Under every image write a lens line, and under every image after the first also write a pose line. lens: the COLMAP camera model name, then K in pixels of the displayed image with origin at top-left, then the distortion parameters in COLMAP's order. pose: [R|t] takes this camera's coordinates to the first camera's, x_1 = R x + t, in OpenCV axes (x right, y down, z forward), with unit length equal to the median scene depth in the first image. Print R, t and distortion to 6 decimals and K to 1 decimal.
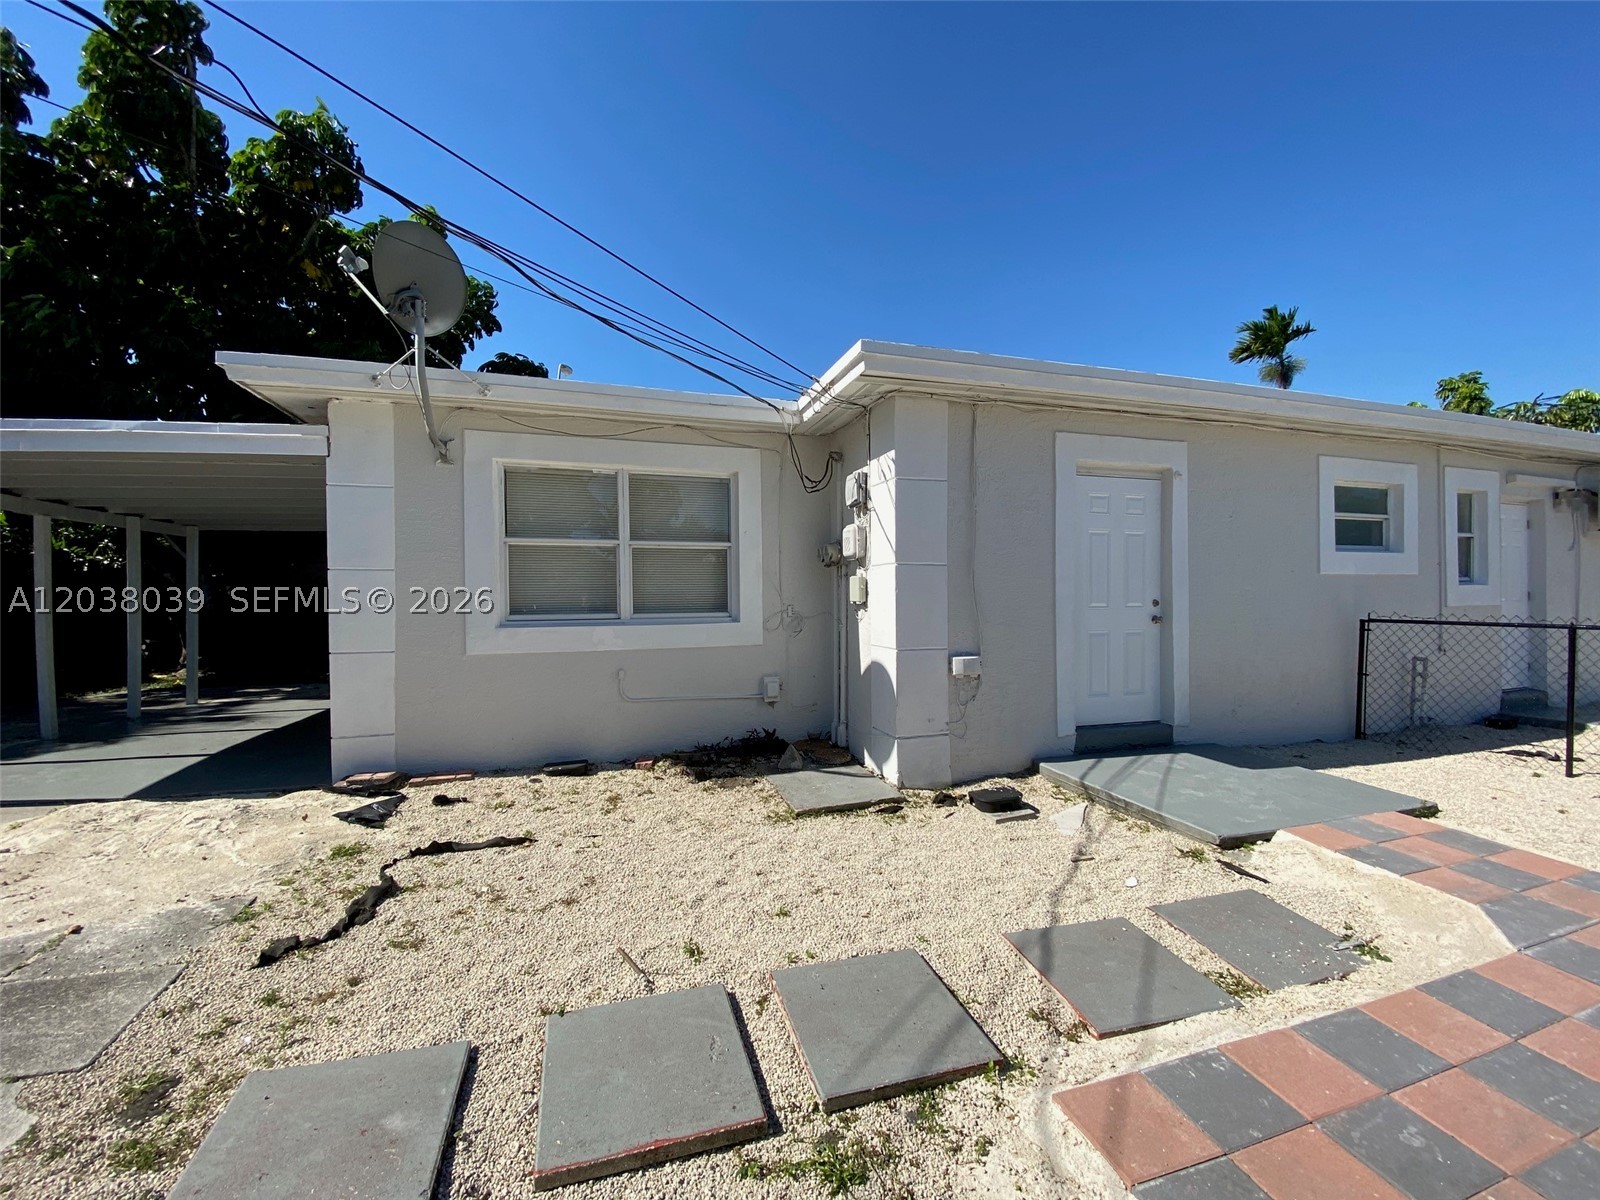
lens RADIAL K [[632.8, 0, 801.5], [0, 632.8, 595.7], [0, 0, 1]] dist [-0.009976, -0.000715]
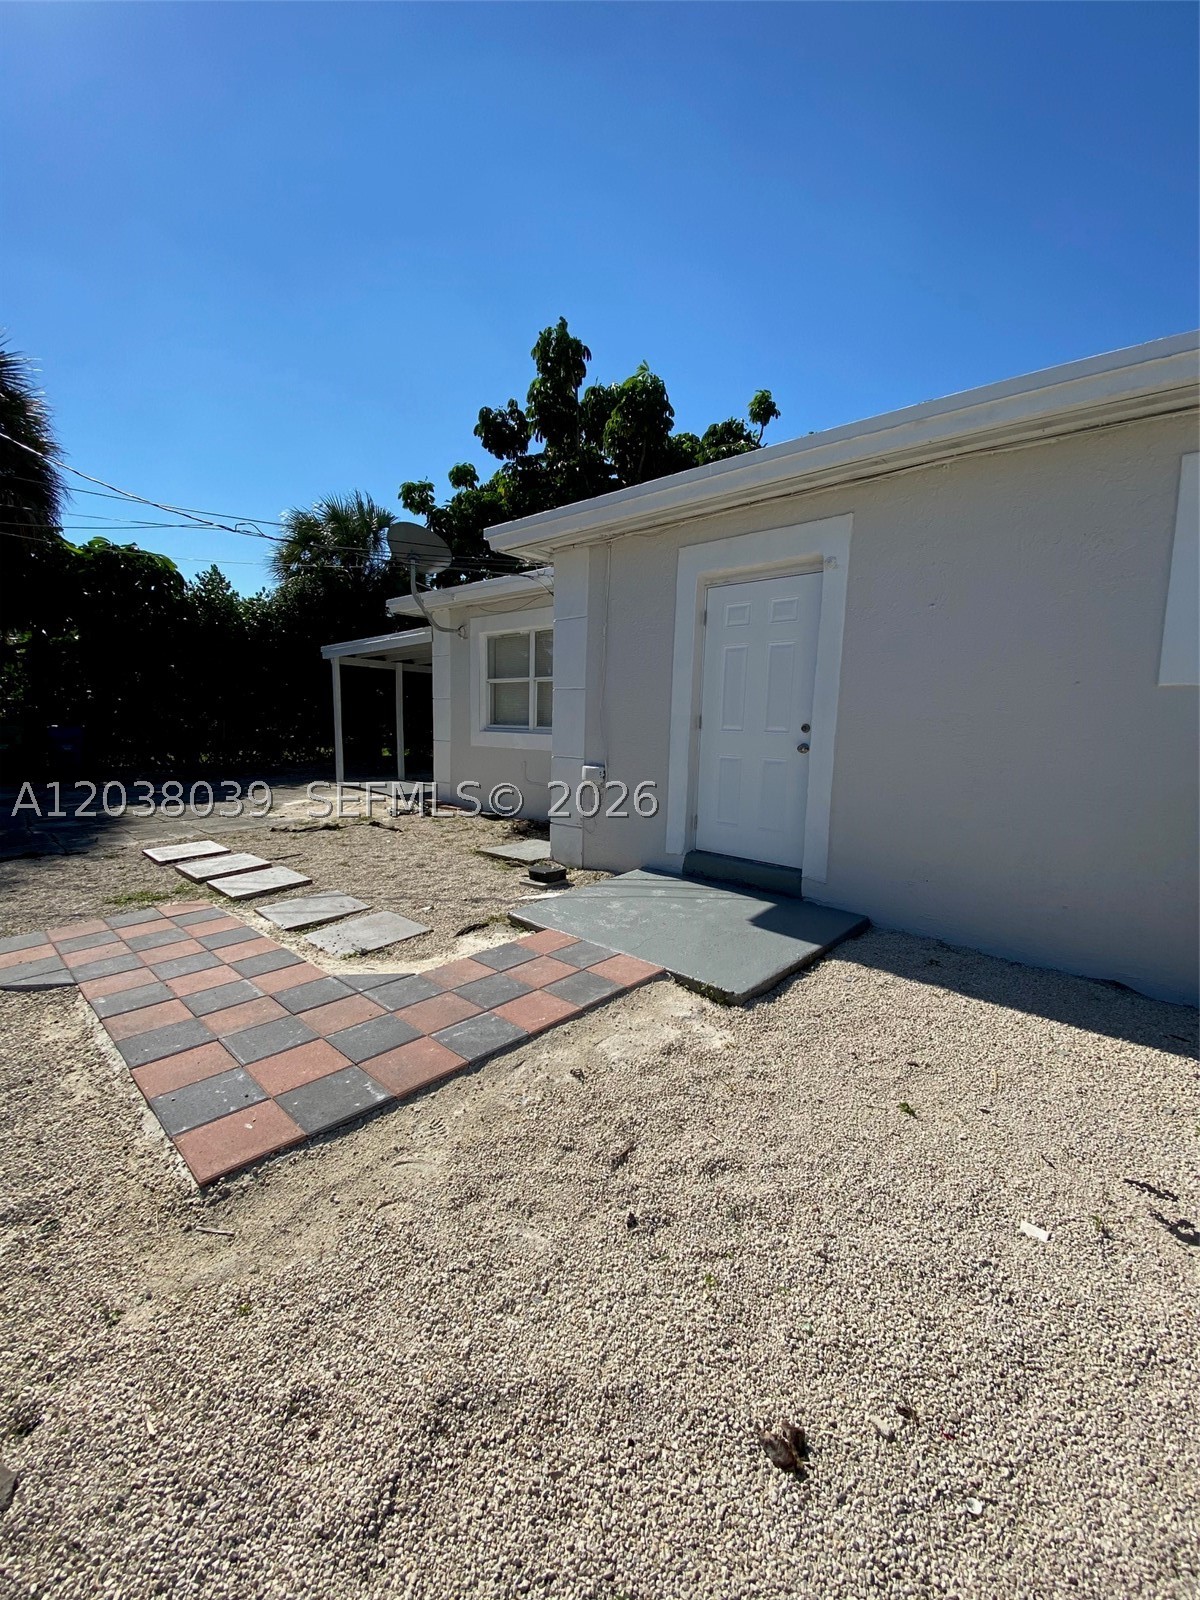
lens RADIAL K [[632.8, 0, 601.3], [0, 632.8, 792.5], [0, 0, 1]] dist [-0.009976, -0.000715]
pose [[0.525985, 0.111487, -0.843155, 1.177431], [-0.031419, 0.993242, 0.111732, 0.012150], [0.849913, -0.032278, 0.525933, 0.357496]]
